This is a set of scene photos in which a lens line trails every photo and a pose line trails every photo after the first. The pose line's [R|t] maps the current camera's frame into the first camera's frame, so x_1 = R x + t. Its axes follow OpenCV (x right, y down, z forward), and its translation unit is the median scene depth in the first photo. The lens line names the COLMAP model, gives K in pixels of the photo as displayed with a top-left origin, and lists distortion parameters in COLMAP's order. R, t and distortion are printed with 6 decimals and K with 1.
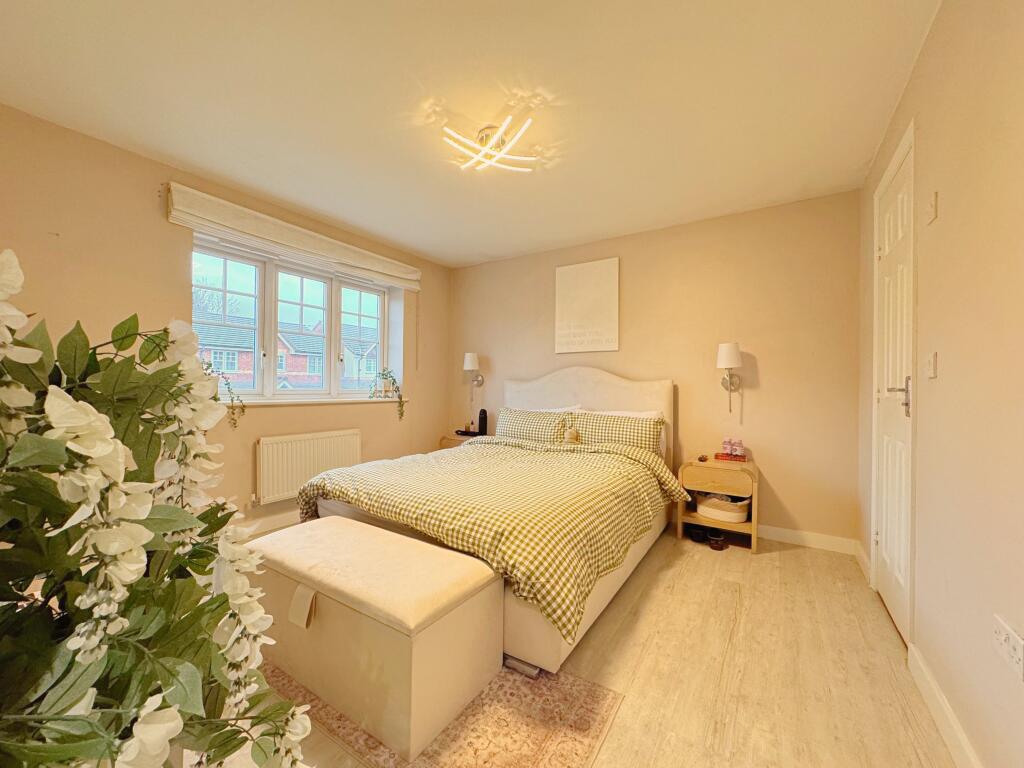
lens RADIAL K [[413.4, 0, 512.0], [0, 413.4, 384.0], [0, 0, 1]] dist [-0.000351, -0.000032]
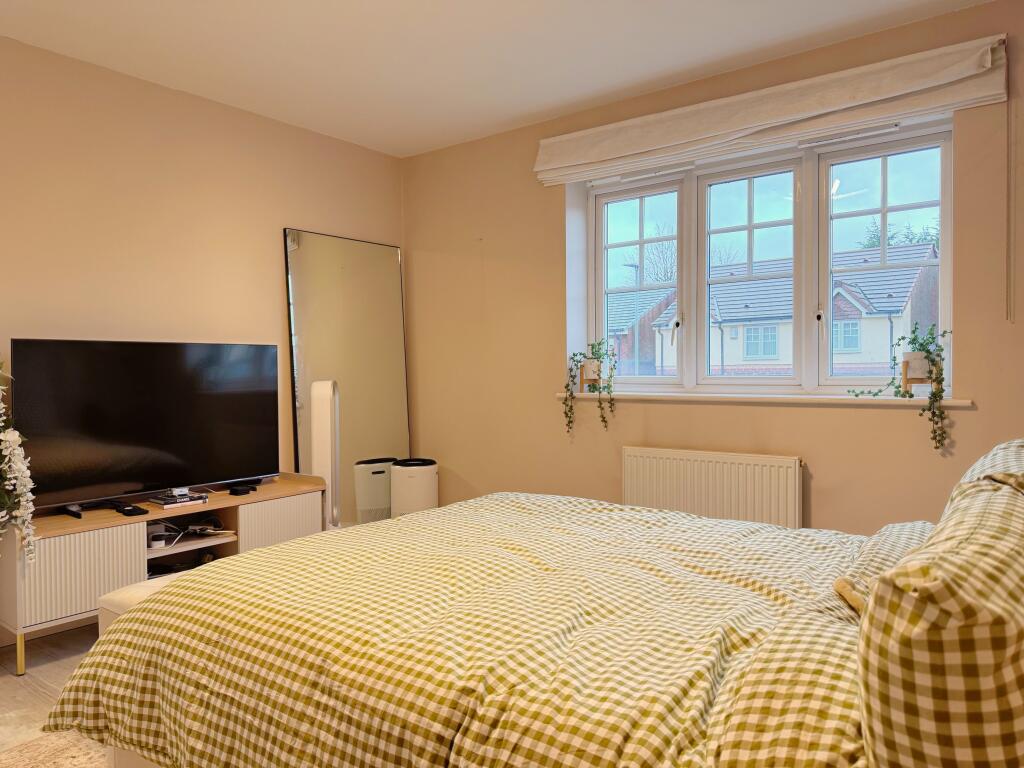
lens RADIAL K [[713.6, 0, 512.0], [0, 713.6, 384.0], [0, 0, 1]] dist [0.098226, -0.136386]
pose [[-0.086302, 0.002759, -0.996265, 0.543396], [0.010048, 0.999948, 0.001899, 0.019061], [0.996218, -0.009847, -0.086325, 0.797940]]
